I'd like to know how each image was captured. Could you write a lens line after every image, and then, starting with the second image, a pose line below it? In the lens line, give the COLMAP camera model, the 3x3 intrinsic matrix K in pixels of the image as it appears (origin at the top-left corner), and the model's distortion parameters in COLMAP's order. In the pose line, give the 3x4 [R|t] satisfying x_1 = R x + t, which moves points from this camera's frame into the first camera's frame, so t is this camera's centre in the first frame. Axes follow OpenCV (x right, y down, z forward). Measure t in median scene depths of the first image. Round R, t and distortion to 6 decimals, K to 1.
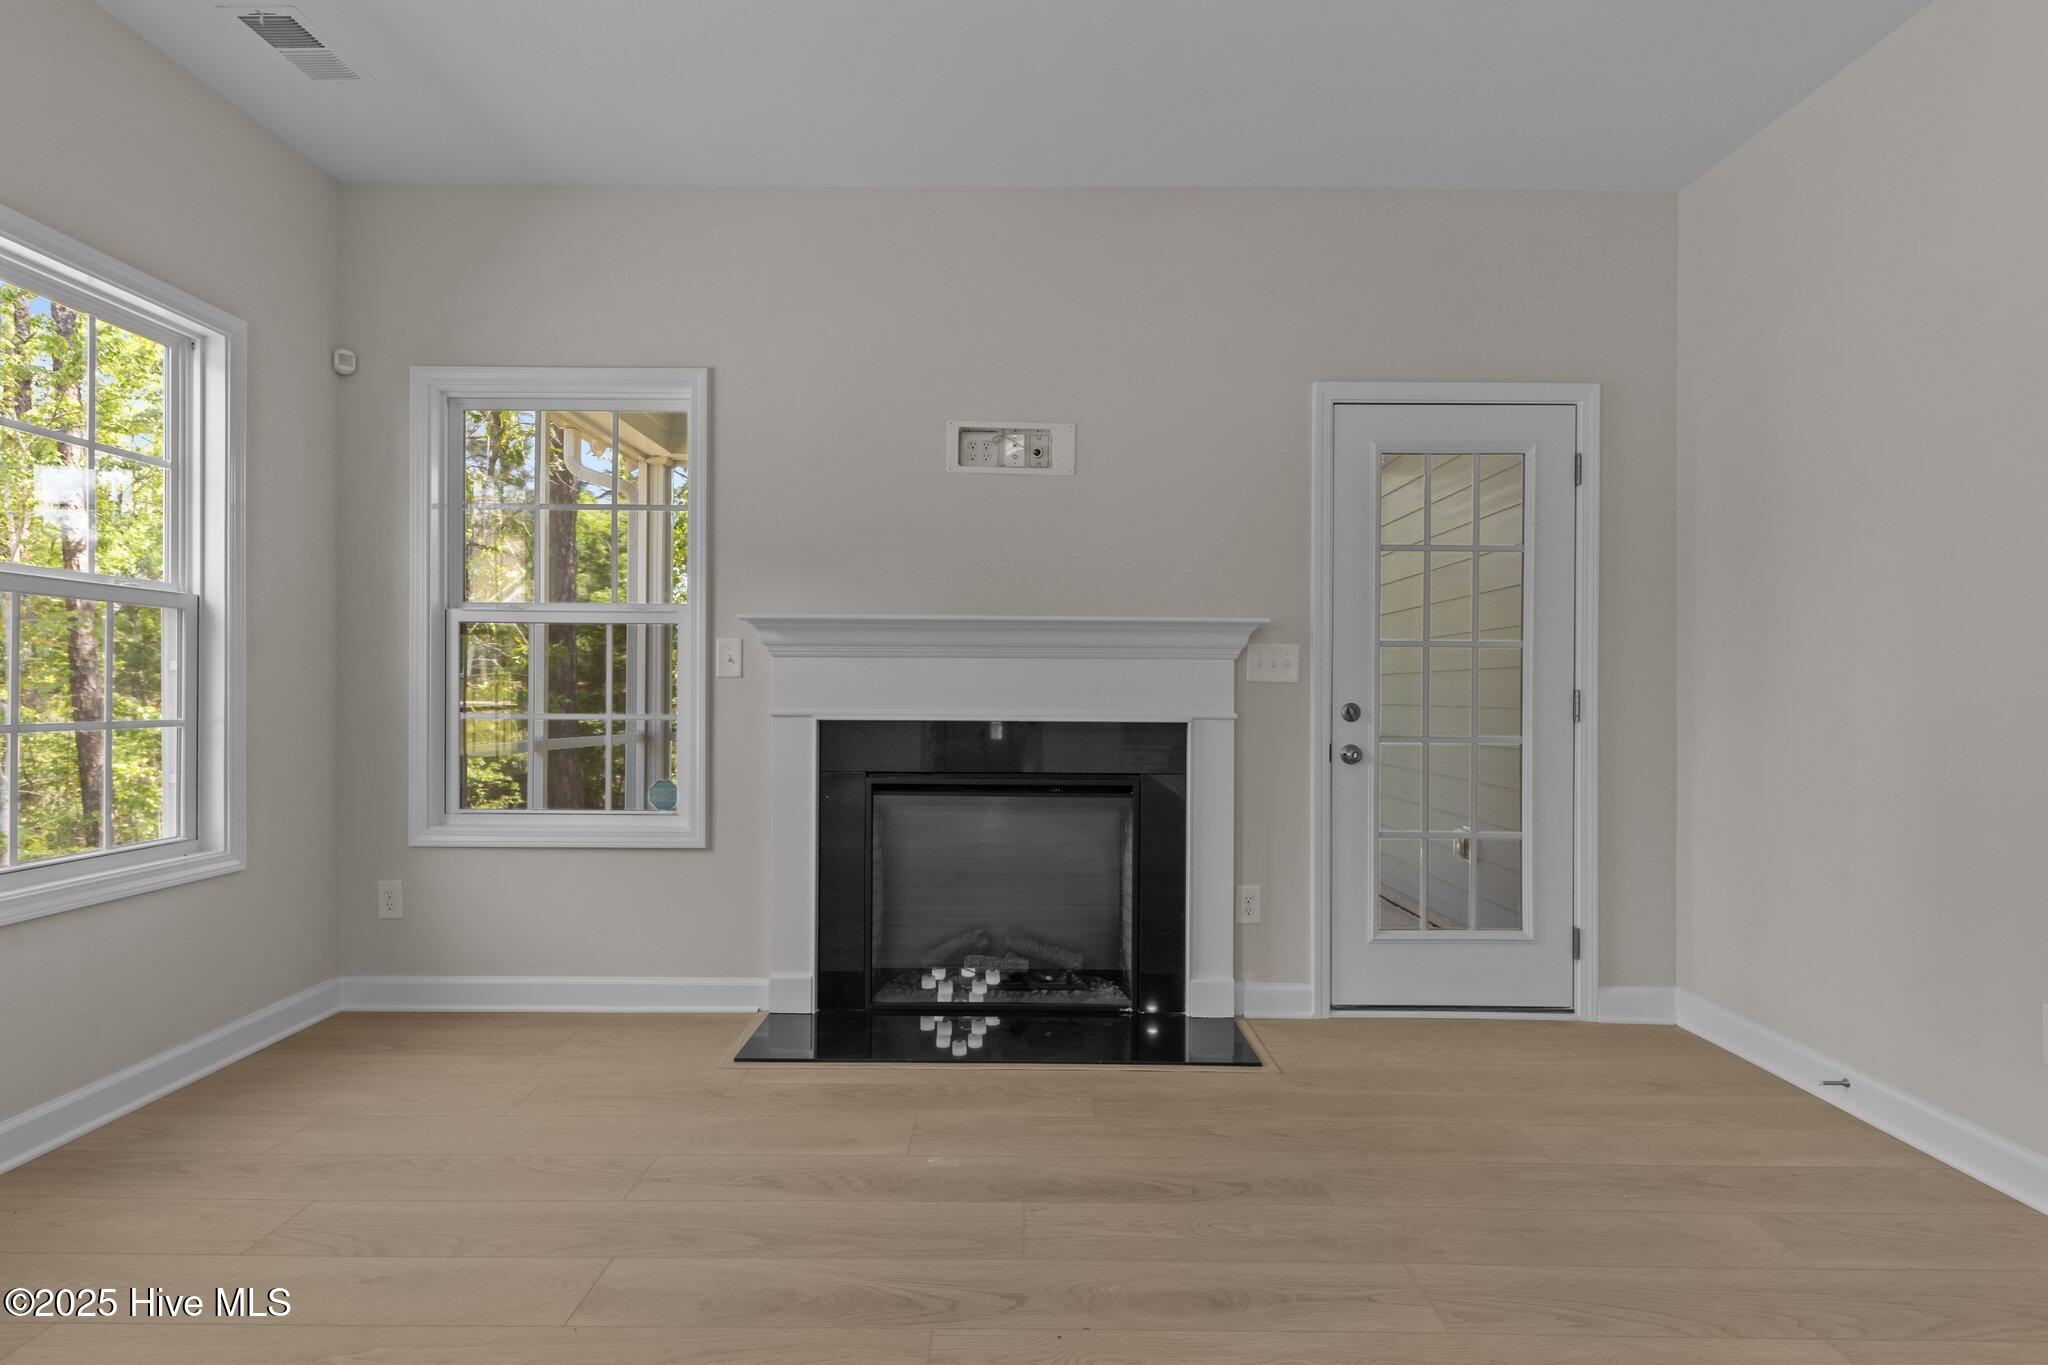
lens RADIAL K [[1095.5, 0, 1017.5], [0, 1095.5, 685.5], [0, 0, 1]] dist [0.013378, -0.000974]
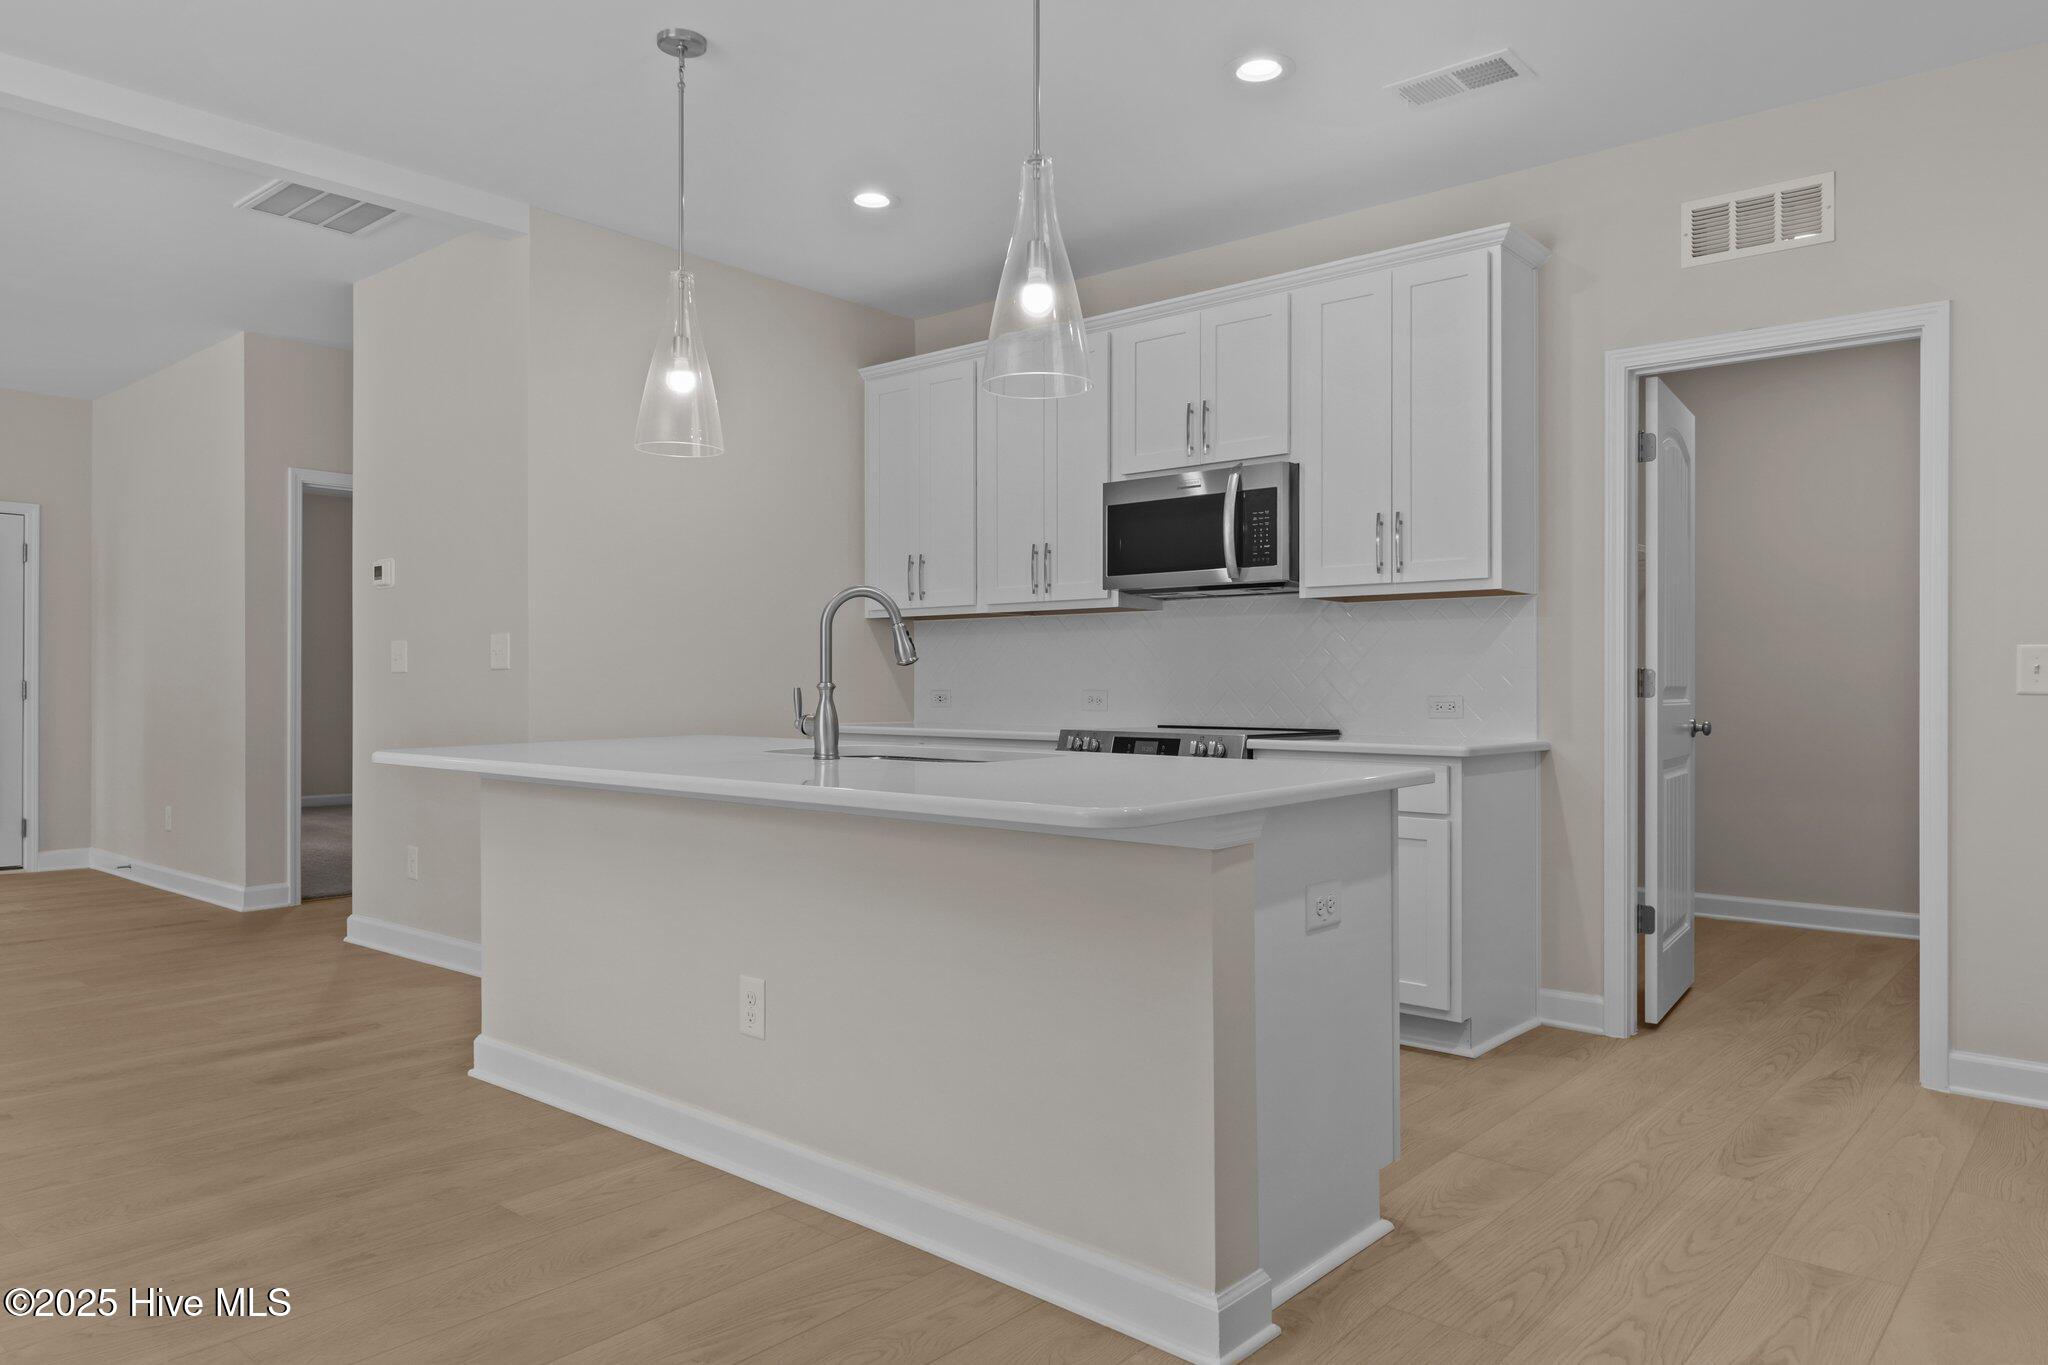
lens RADIAL K [[1353.5, 0, 1024.0], [0, 1353.5, 676.1], [0, 0, 1]] dist [0.004958, -0.011298]
pose [[0.645411, 0.000002, 0.763836, -0.098839], [0.002442, 0.999995, -0.002066, 0.004985], [-0.763832, 0.003199, 0.645407, -1.571413]]
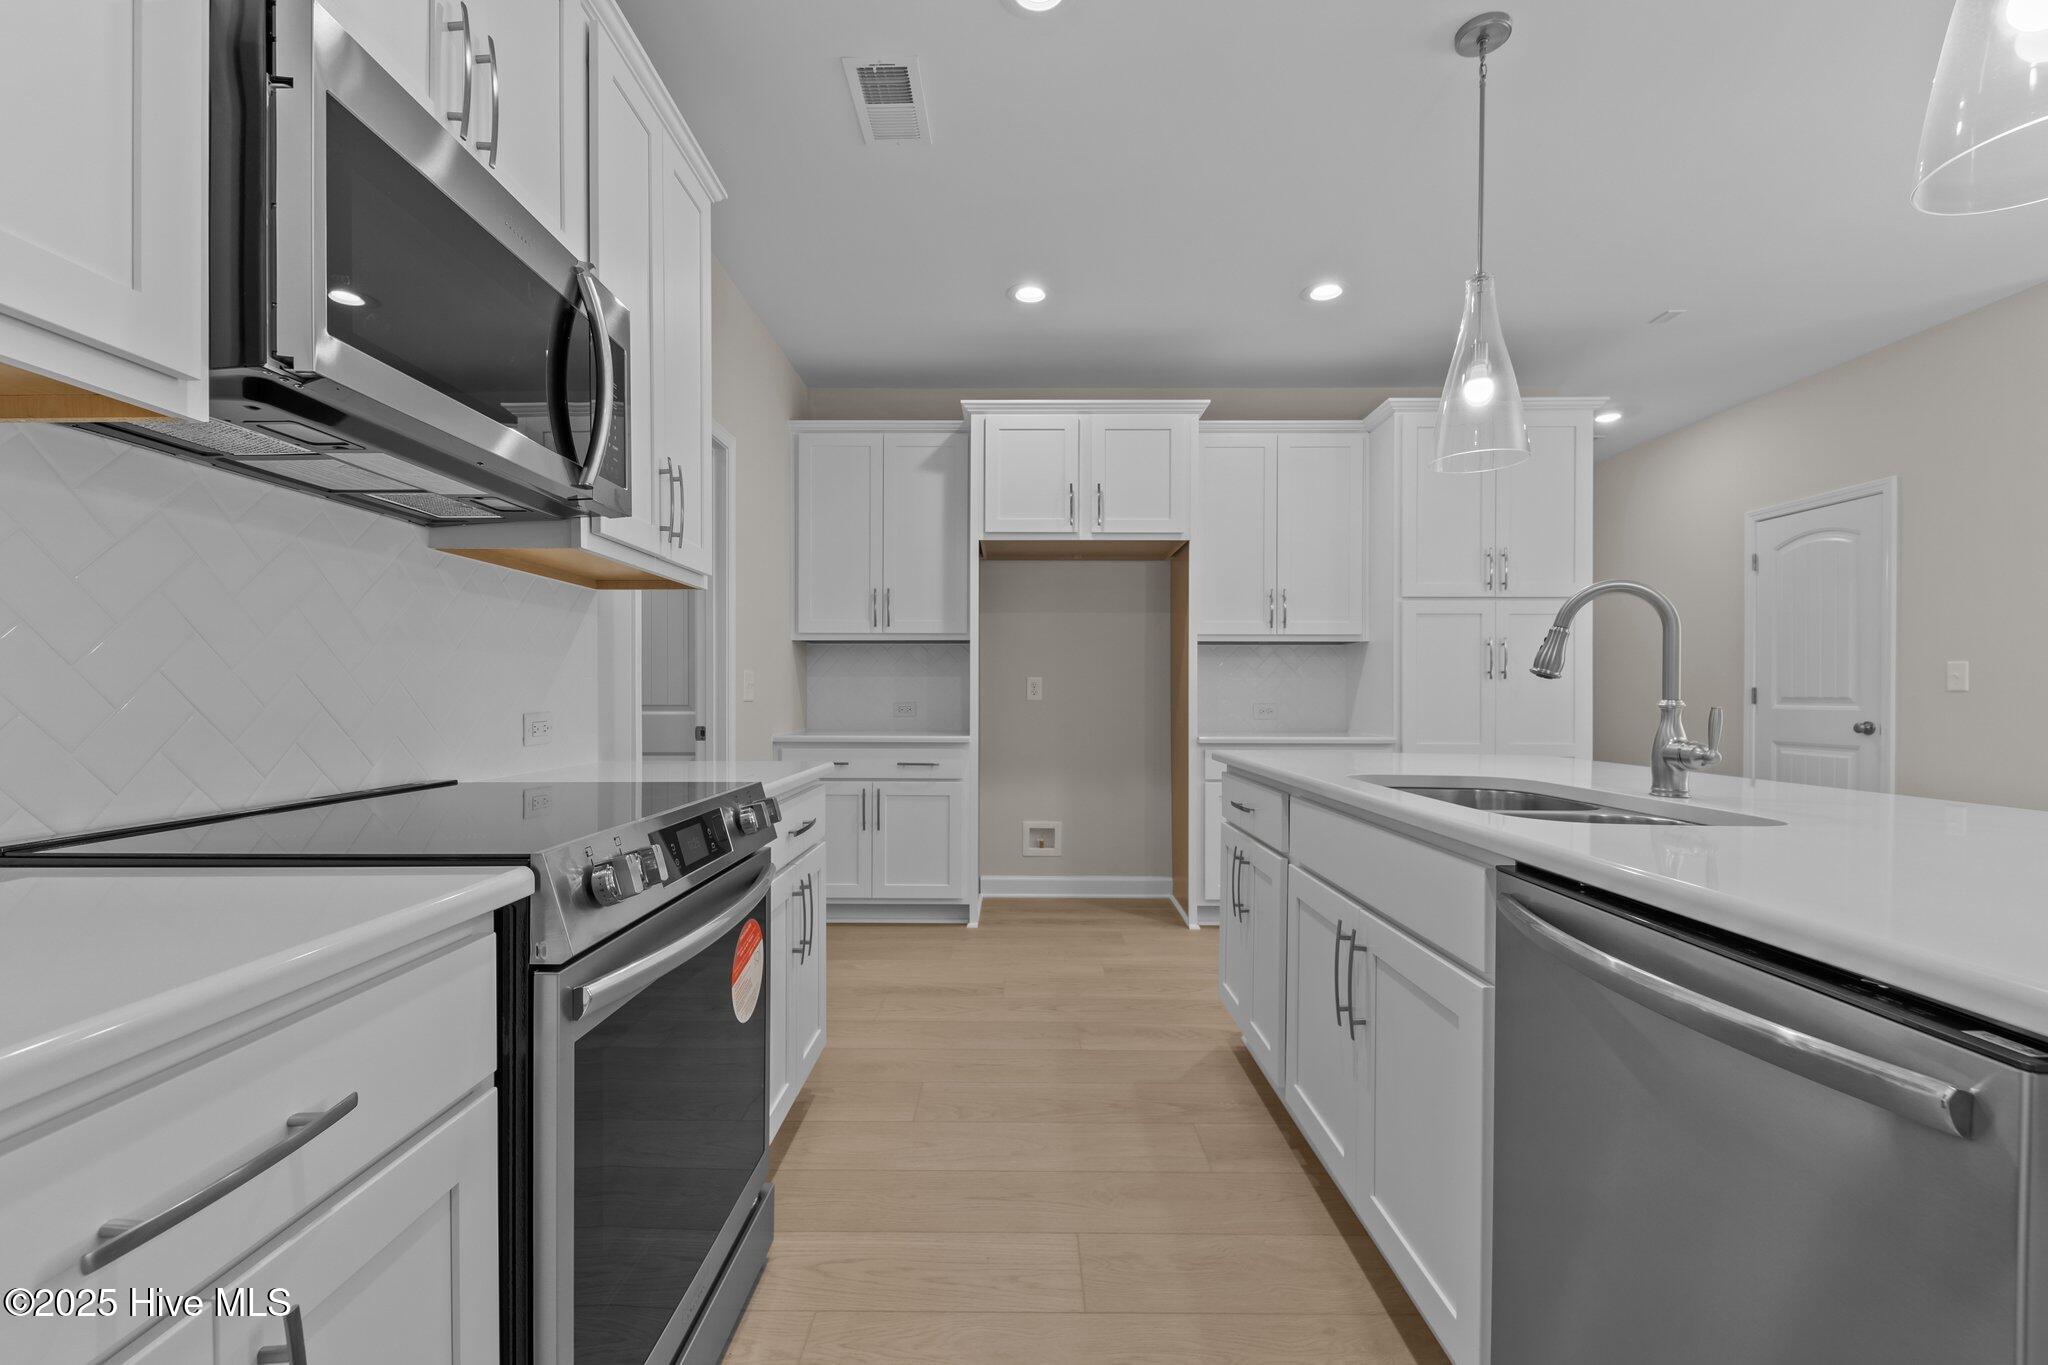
lens RADIAL K [[857.6, 0, 1012.1], [0, 857.6, 695.7], [0, 0, 1]] dist [0.014110, -0.006334]
pose [[-0.999964, -0.008071, 0.002779, 0.793863], [-0.008065, 0.999965, 0.002112, 0.006017], [-0.002795, 0.002089, -0.999994, -0.499262]]
